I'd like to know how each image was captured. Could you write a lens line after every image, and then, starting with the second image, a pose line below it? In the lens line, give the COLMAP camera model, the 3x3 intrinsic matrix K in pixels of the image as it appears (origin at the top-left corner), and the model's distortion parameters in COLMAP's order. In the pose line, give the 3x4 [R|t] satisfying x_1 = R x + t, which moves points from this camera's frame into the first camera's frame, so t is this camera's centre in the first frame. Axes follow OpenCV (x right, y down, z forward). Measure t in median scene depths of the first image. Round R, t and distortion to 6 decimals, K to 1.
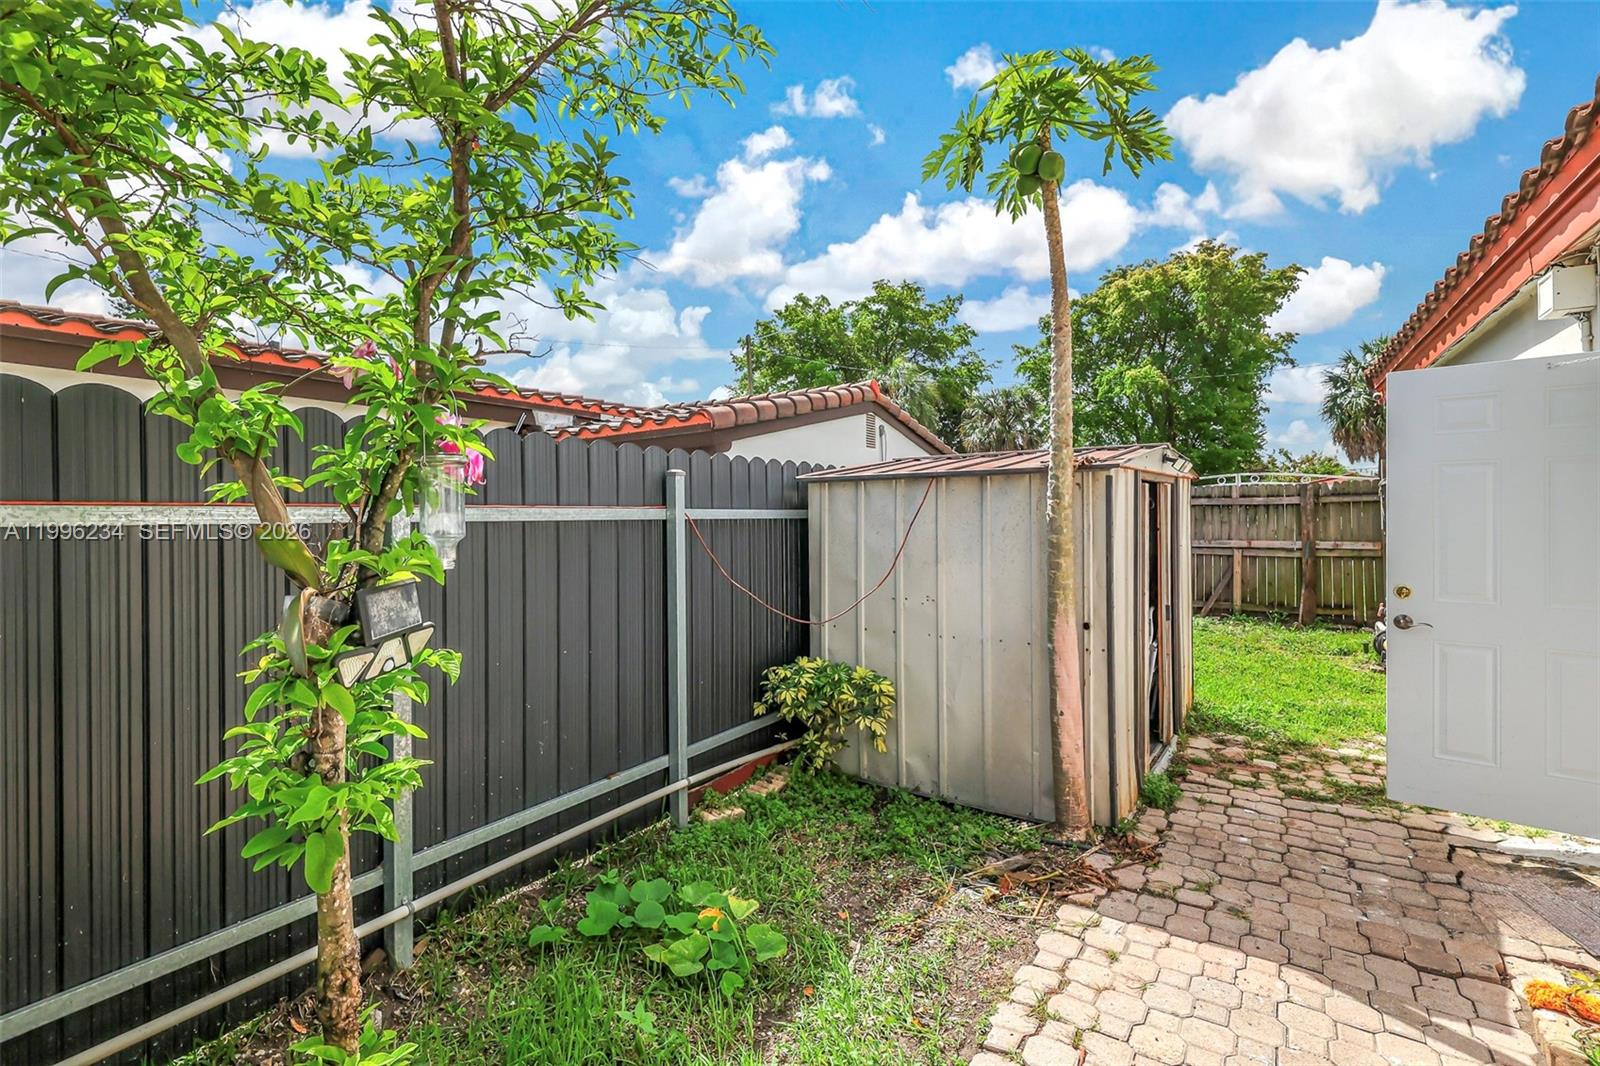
lens RADIAL K [[723.5, 0, 795.3], [0, 723.5, 507.8], [0, 0, 1]] dist [0.000075, -0.000212]
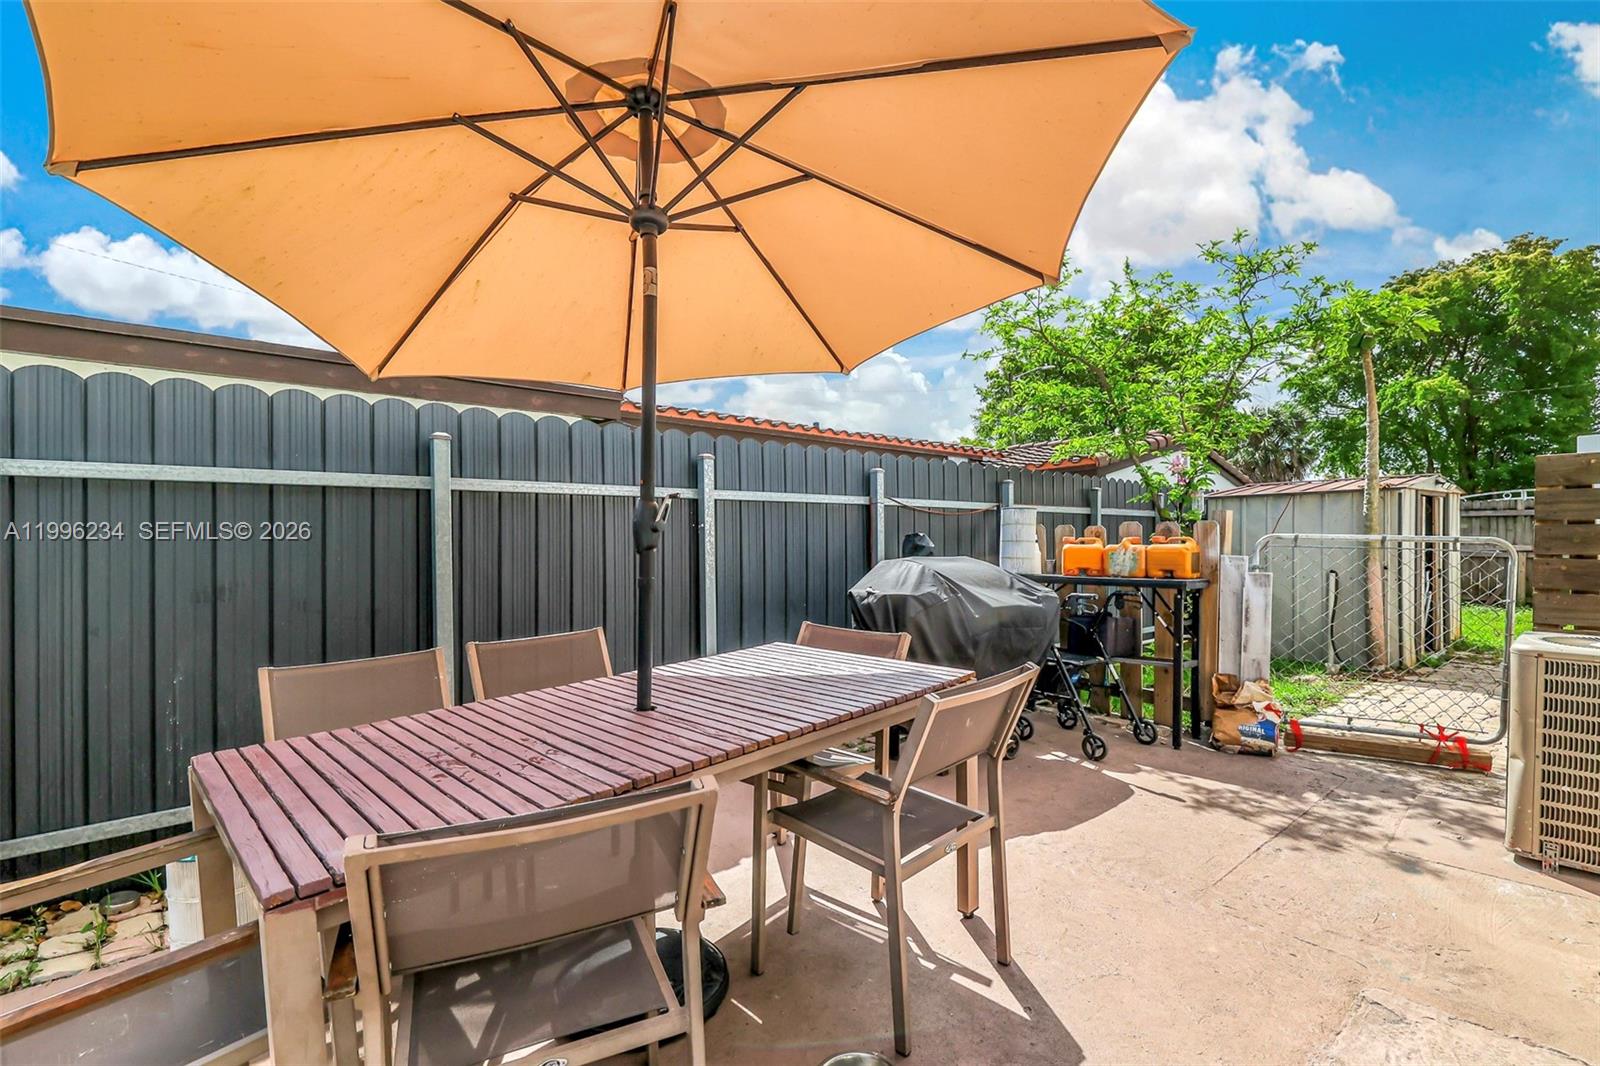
lens RADIAL K [[723.5, 0, 796.9], [0, 723.5, 544.4], [0, 0, 1]] dist [0.000075, -0.000212]
pose [[0.961757, 0.002344, -0.273894, -0.066776], [0.002115, 0.999870, 0.015985, 0.006740], [0.273896, -0.015953, 0.961627, -0.148230]]
